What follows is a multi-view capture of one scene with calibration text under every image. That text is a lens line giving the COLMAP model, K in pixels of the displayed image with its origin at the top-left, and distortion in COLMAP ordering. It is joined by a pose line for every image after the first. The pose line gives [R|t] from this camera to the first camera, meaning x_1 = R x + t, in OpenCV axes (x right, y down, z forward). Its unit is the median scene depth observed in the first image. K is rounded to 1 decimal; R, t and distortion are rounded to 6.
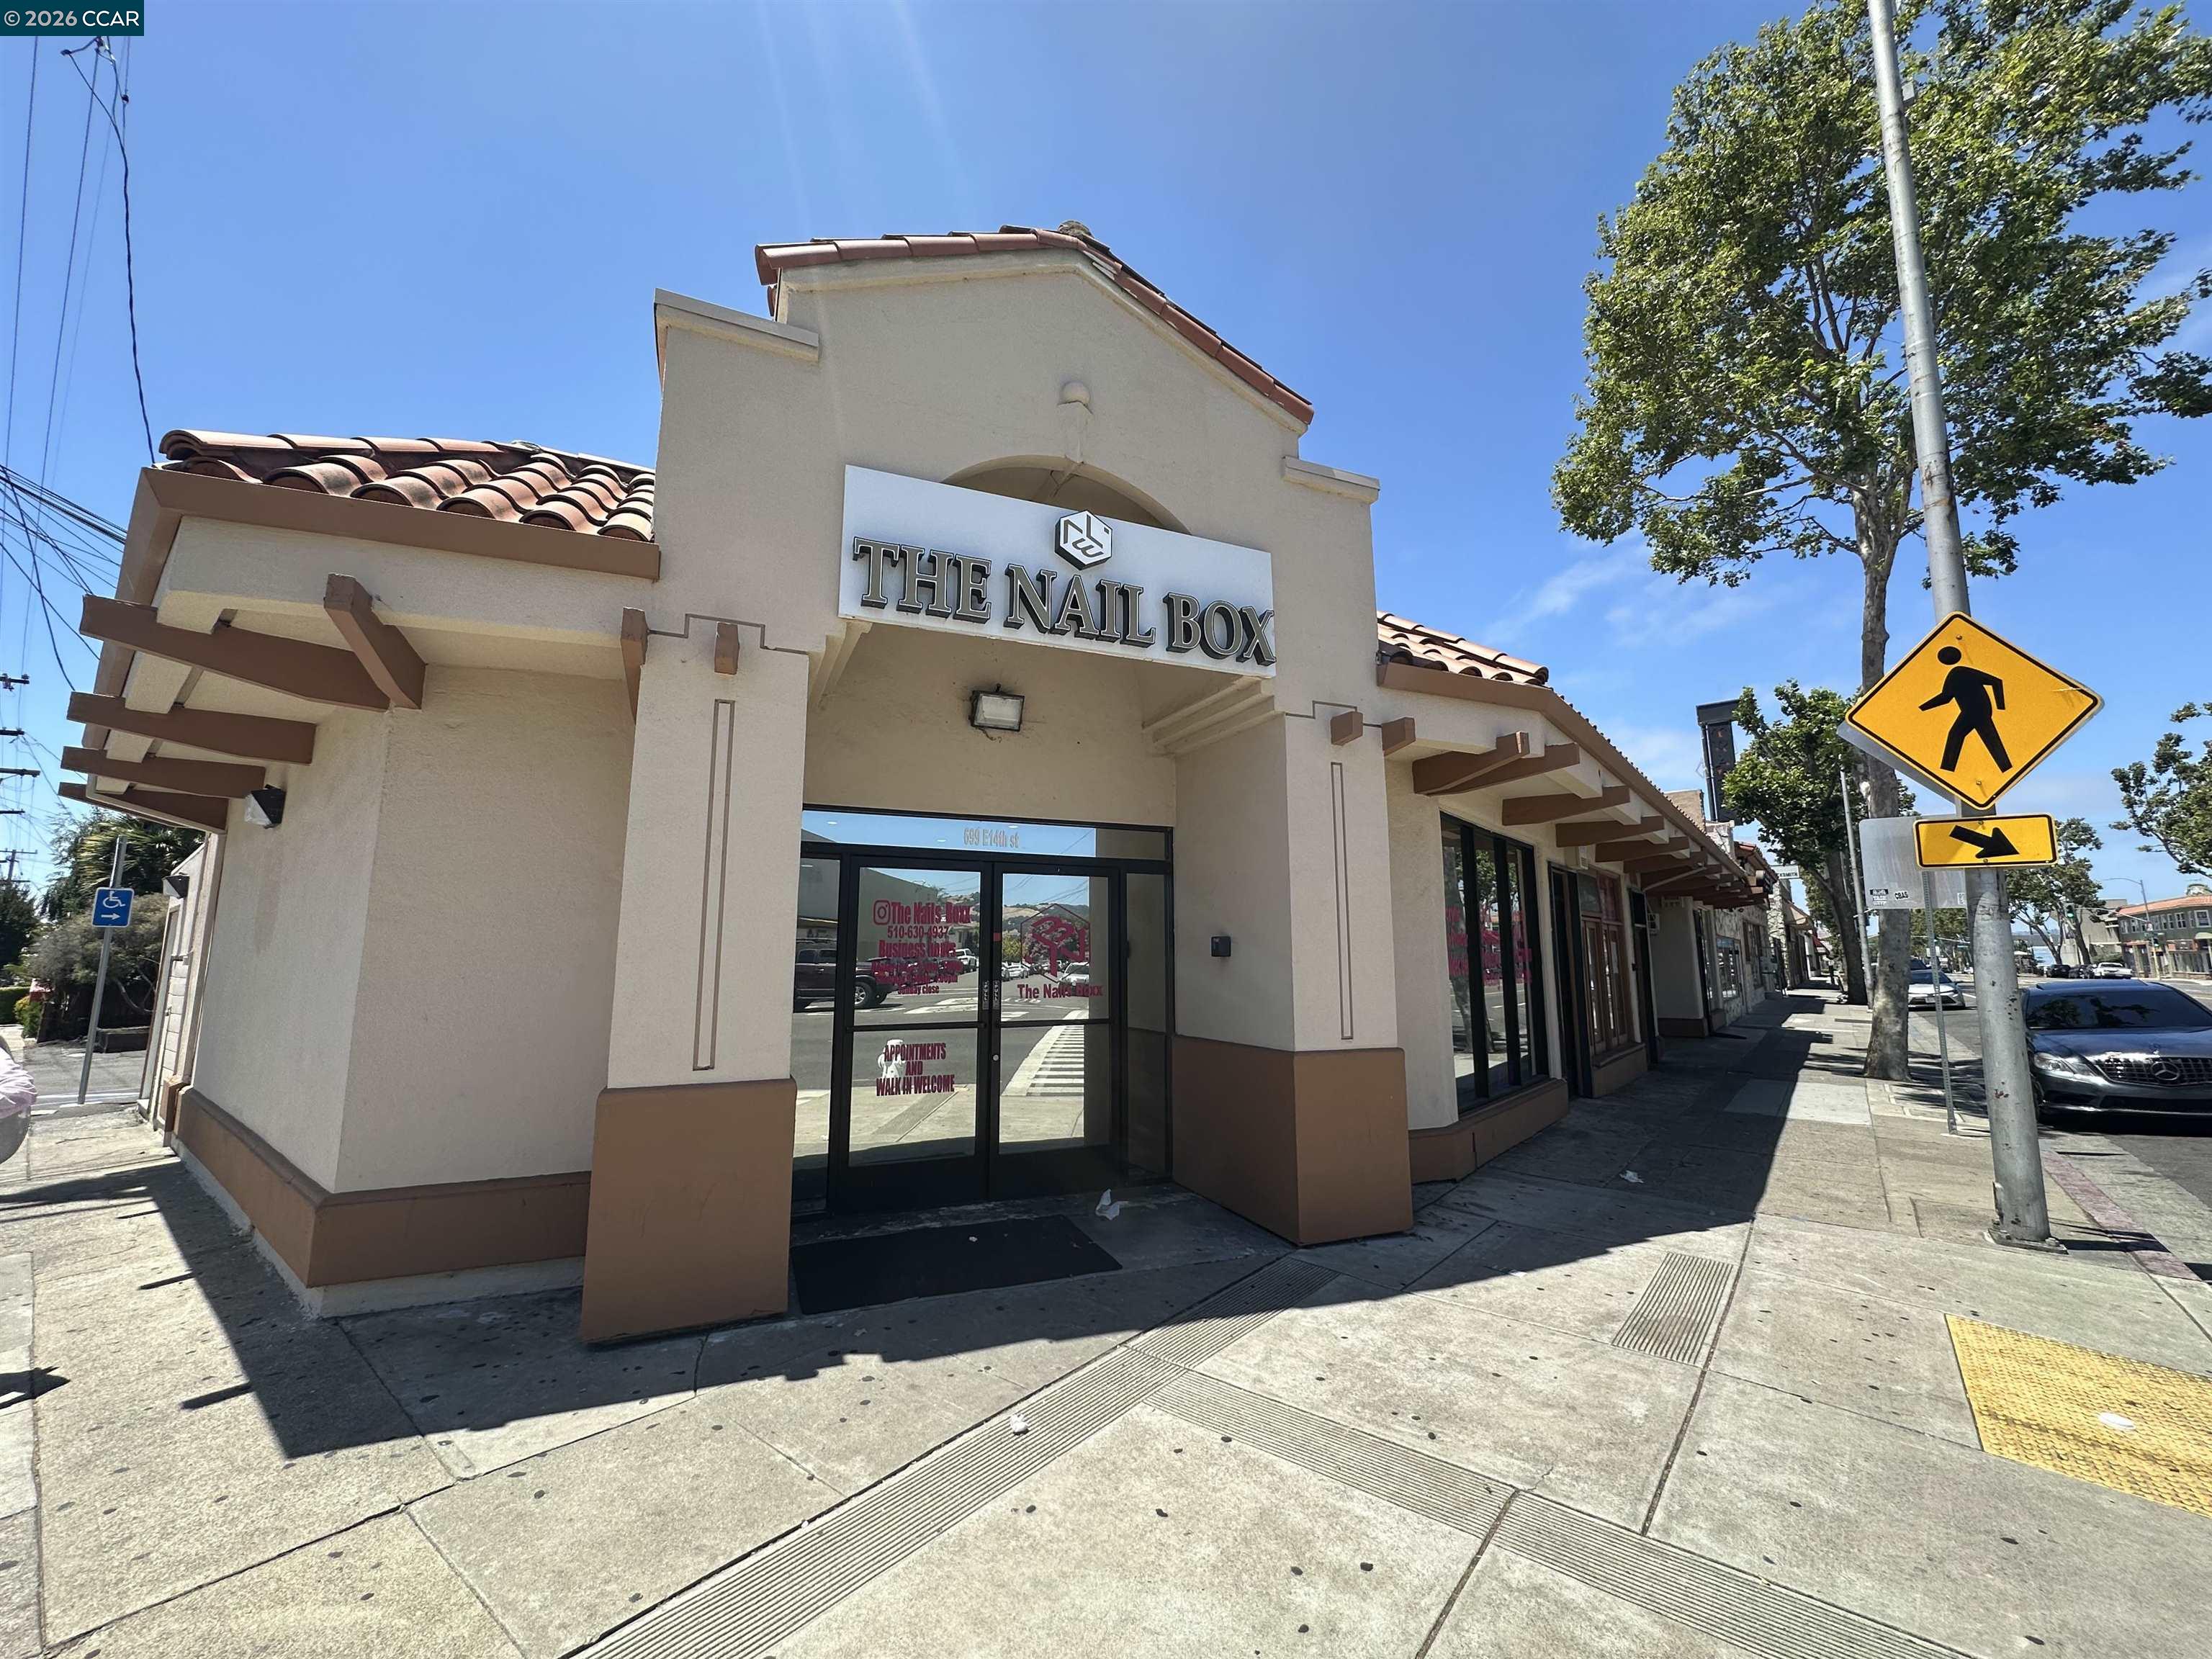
lens RADIAL K [[889.0, 0, 1110.2], [0, 889.0, 817.9], [0, 0, 1]] dist [-0.000126, -0.000132]
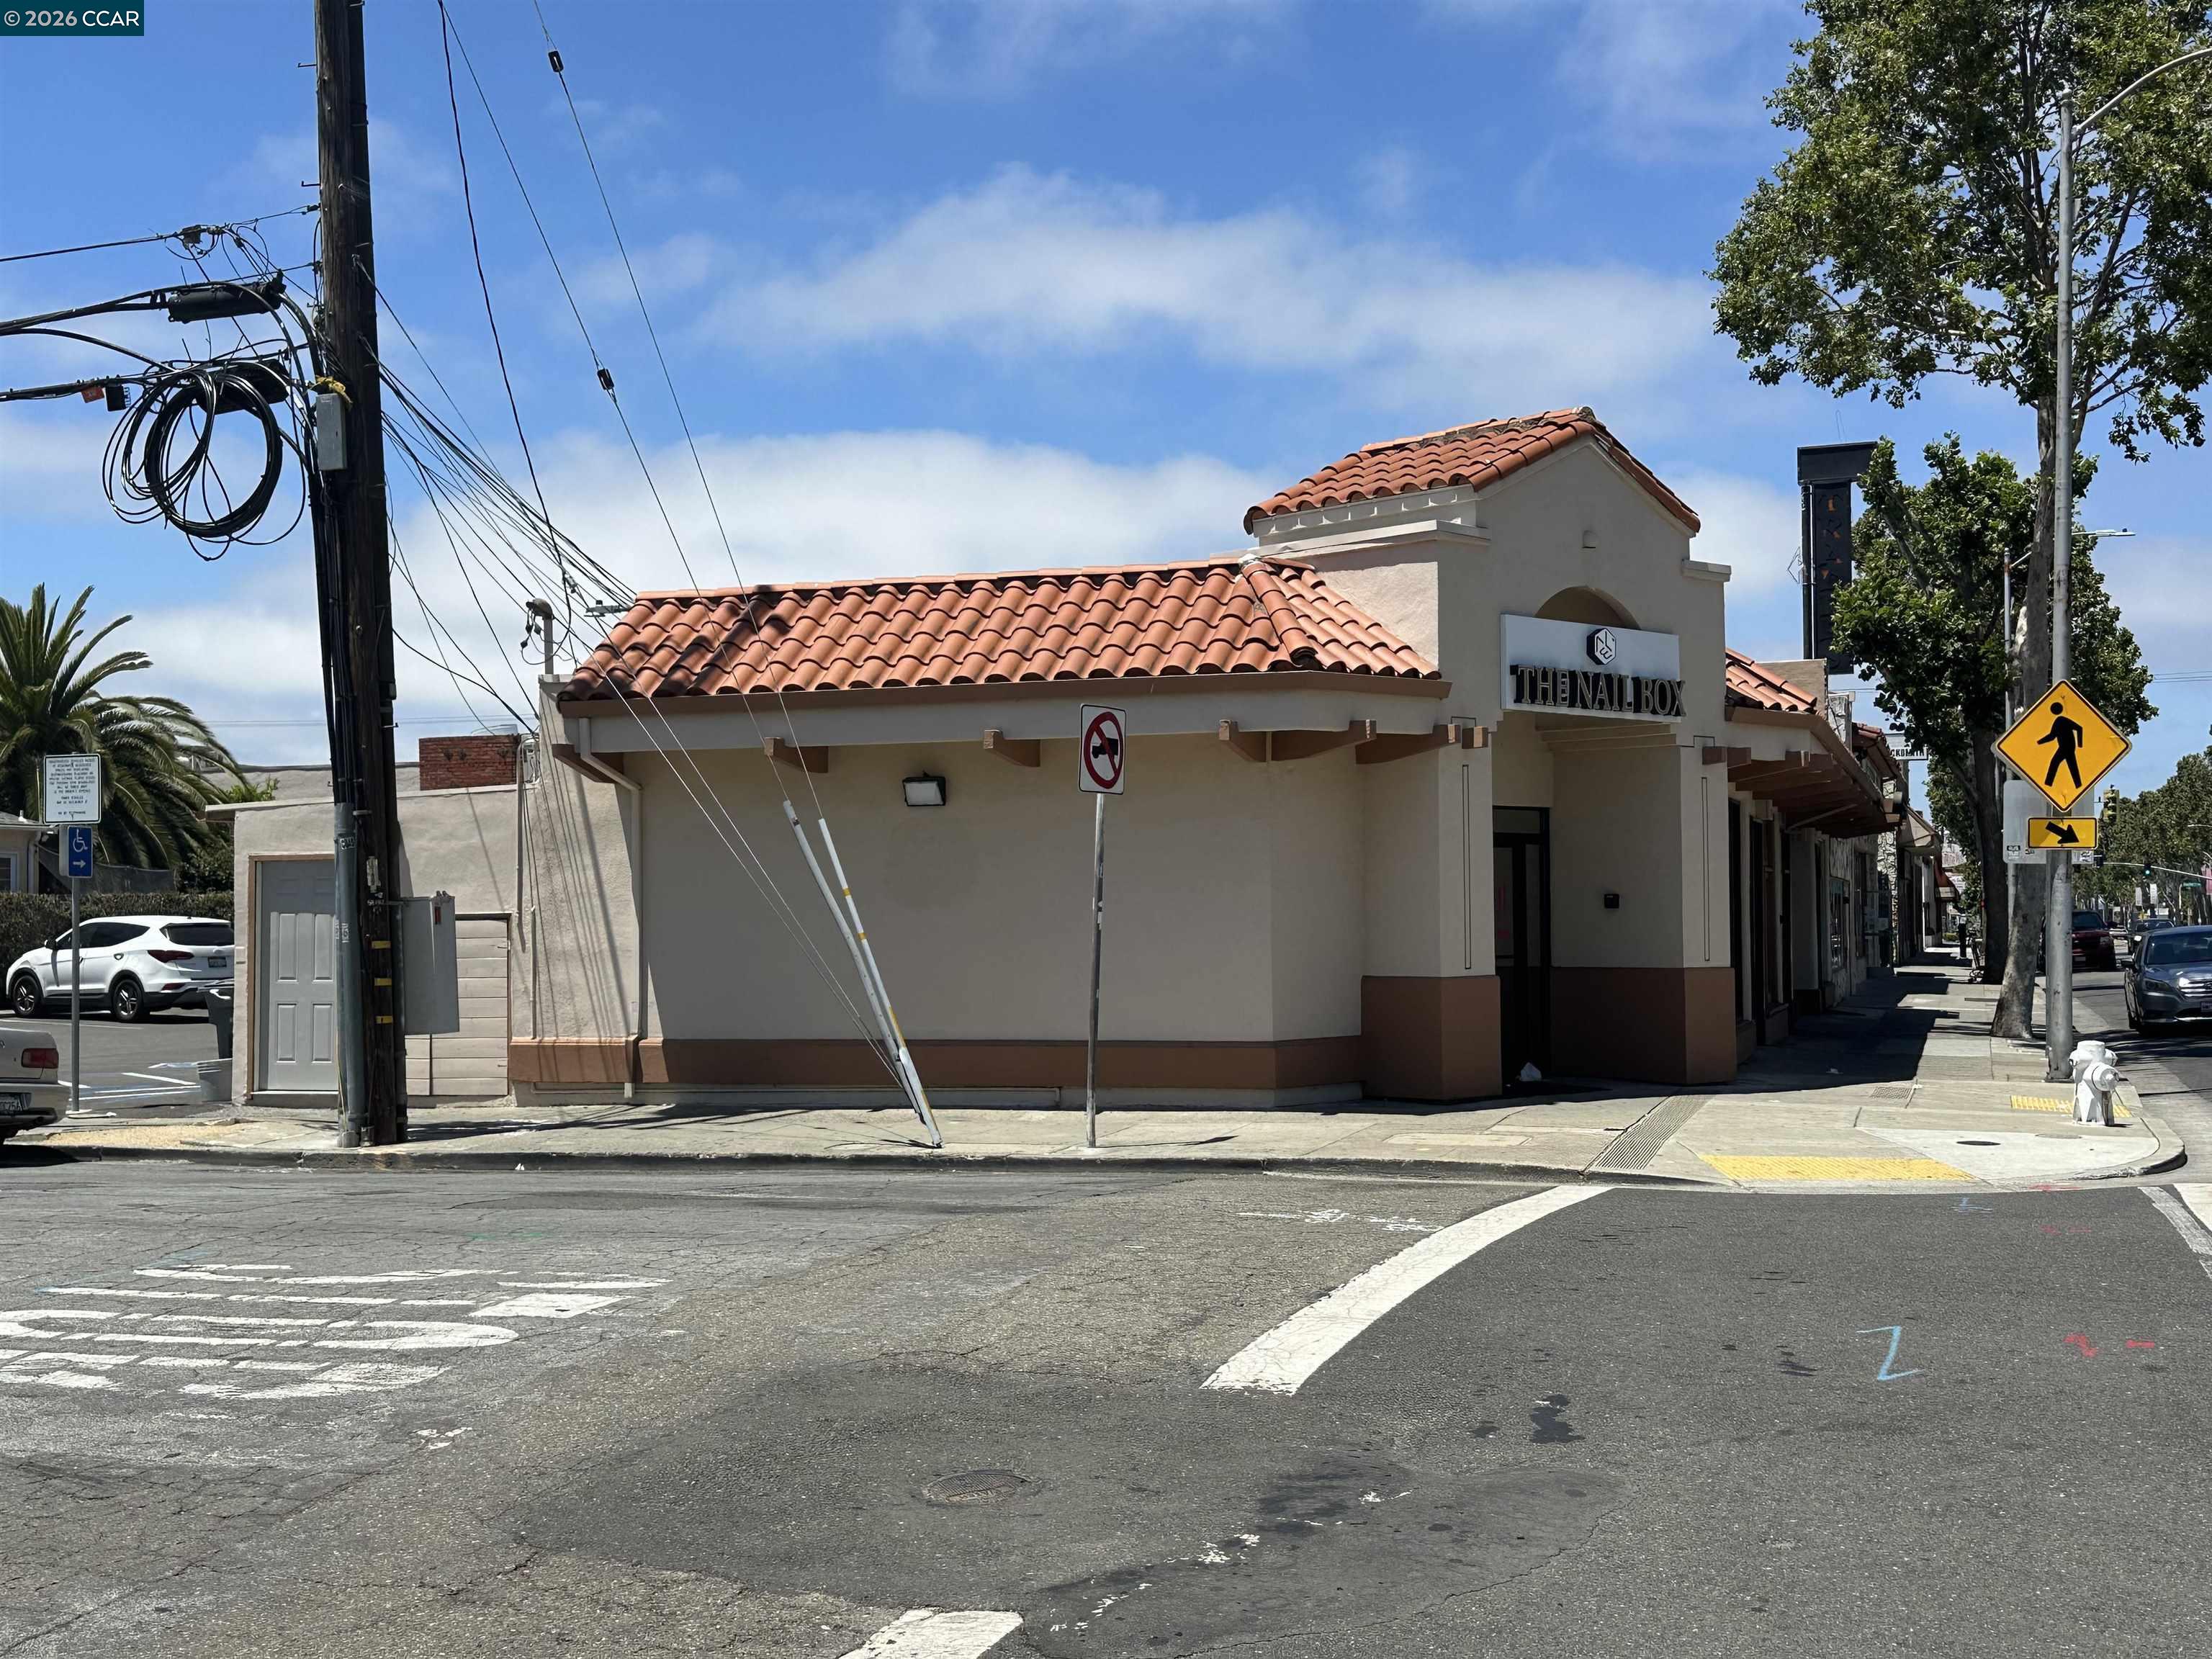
lens RADIAL K [[2456.8, 0, 1105.5], [0, 2456.8, 831.7], [0, 0, 1]] dist [0.056090, 0.000000]
pose [[0.941804, 0.006102, 0.336107, -0.494574], [-0.047076, 0.992377, 0.113895, -0.094420], [-0.332850, -0.123089, 0.934912, -0.602064]]
